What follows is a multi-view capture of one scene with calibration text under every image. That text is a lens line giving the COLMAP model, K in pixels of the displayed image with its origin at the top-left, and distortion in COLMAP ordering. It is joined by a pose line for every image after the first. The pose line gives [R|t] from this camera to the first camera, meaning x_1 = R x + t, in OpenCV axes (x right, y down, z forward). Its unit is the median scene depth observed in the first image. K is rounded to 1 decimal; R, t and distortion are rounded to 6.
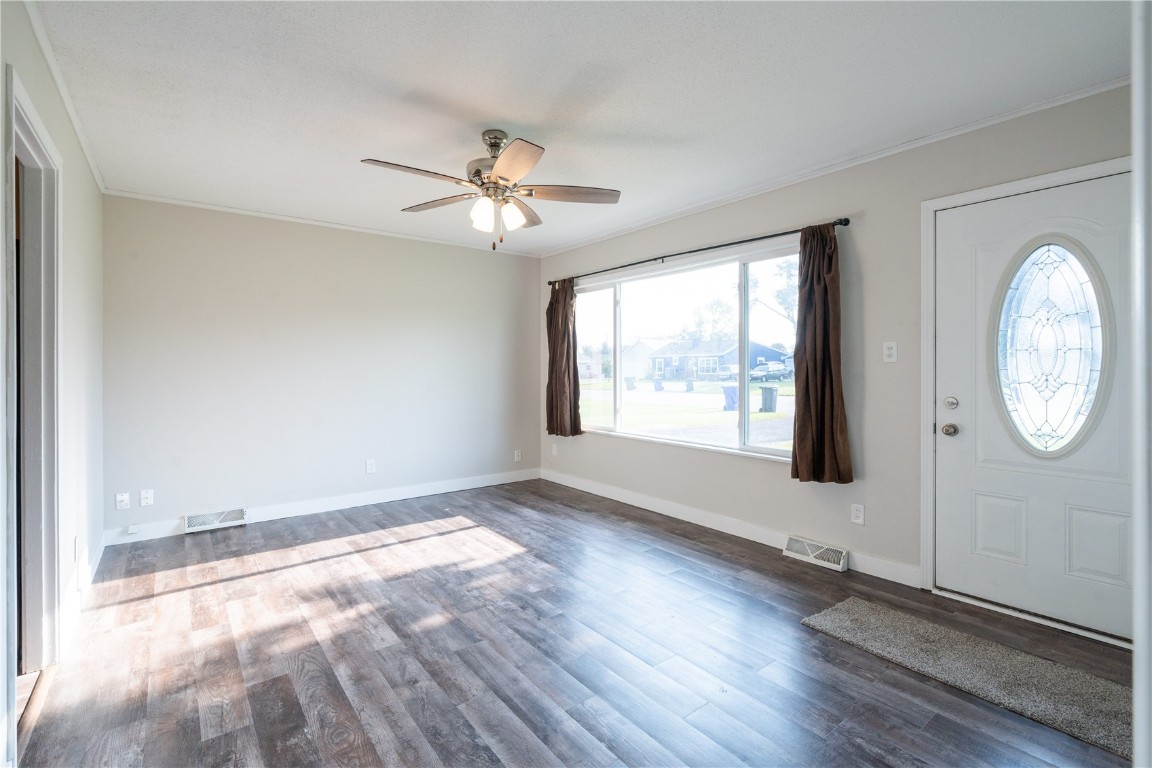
lens RADIAL K [[529.9, 0, 577.2], [0, 529.9, 366.8], [0, 0, 1]] dist [-0.005145, 0.000618]
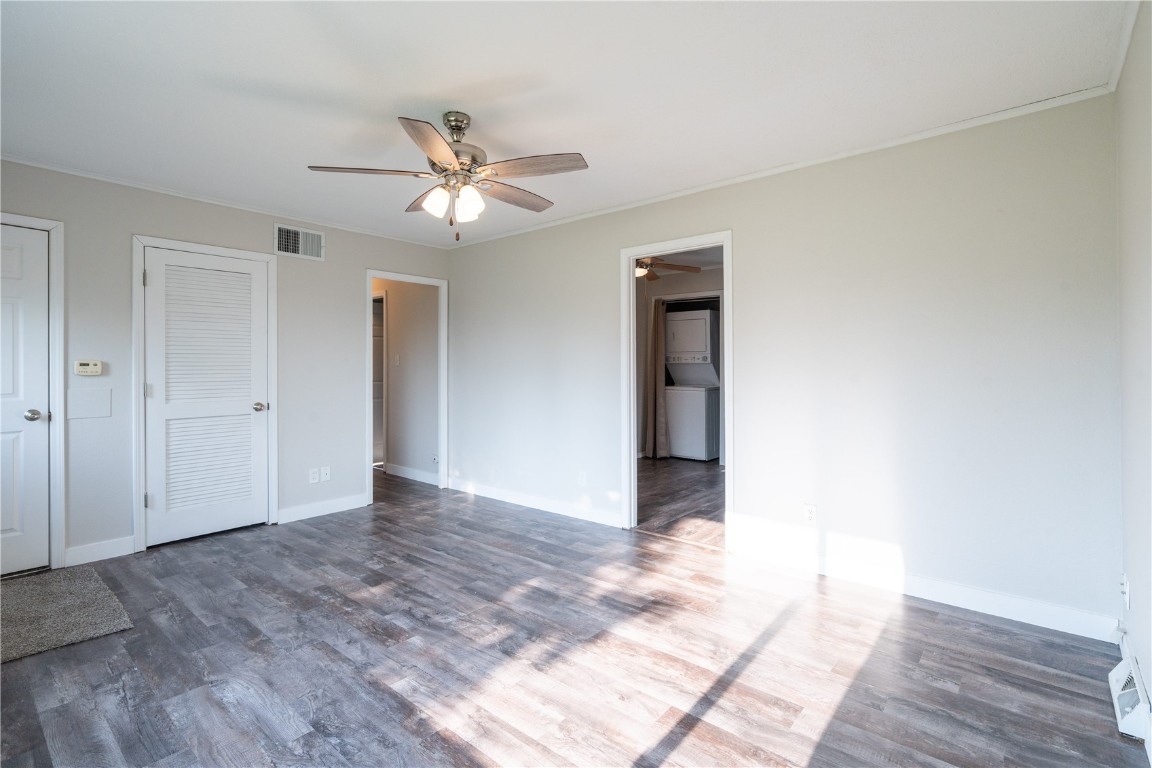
lens RADIAL K [[541.4, 0, 584.0], [0, 541.4, 364.8], [0, 0, 1]] dist [-0.001657, 0.000317]
pose [[-0.975594, 0.005211, -0.219522, -0.152779], [0.004698, 0.999985, 0.002860, -0.003812], [0.219534, 0.001759, -0.975603, 1.845539]]
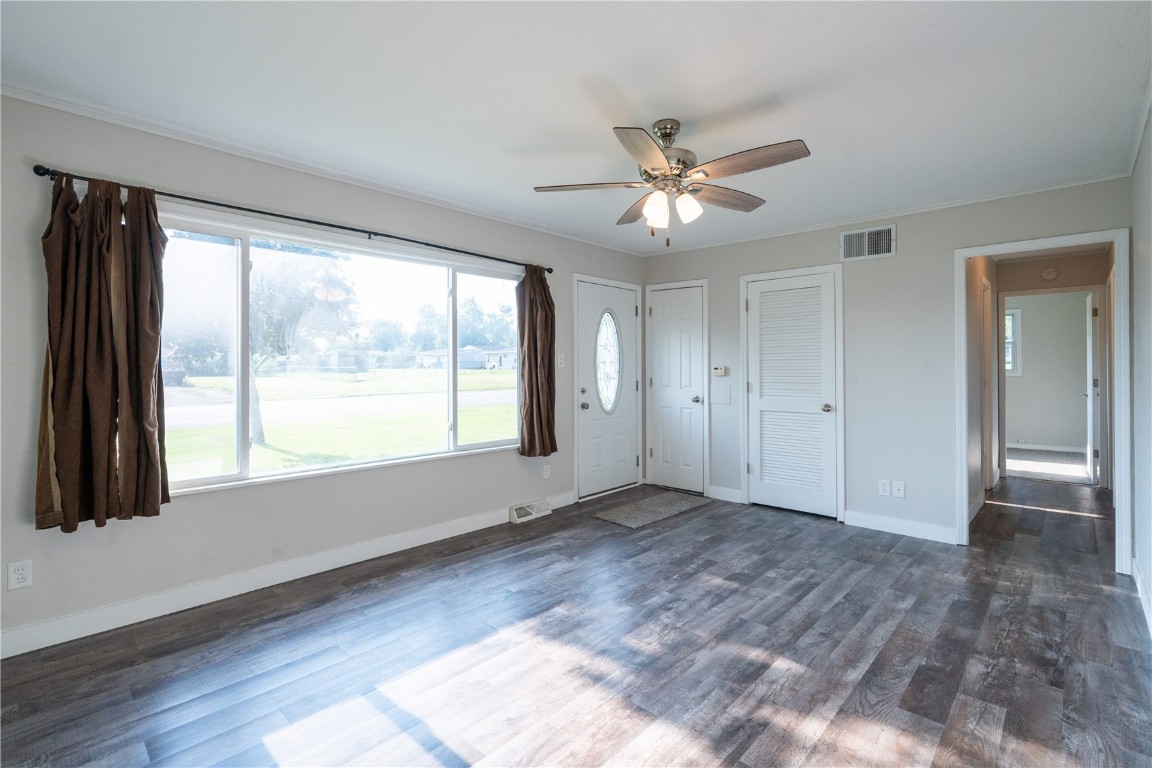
lens RADIAL K [[529.9, 0, 577.2], [0, 529.9, 366.8], [0, 0, 1]] dist [-0.005145, 0.000618]
pose [[-0.160280, 0.007810, 0.987041, -0.982664], [0.002456, 0.999969, -0.007513, -0.000030], [-0.987069, 0.001220, -0.160294, 1.219368]]
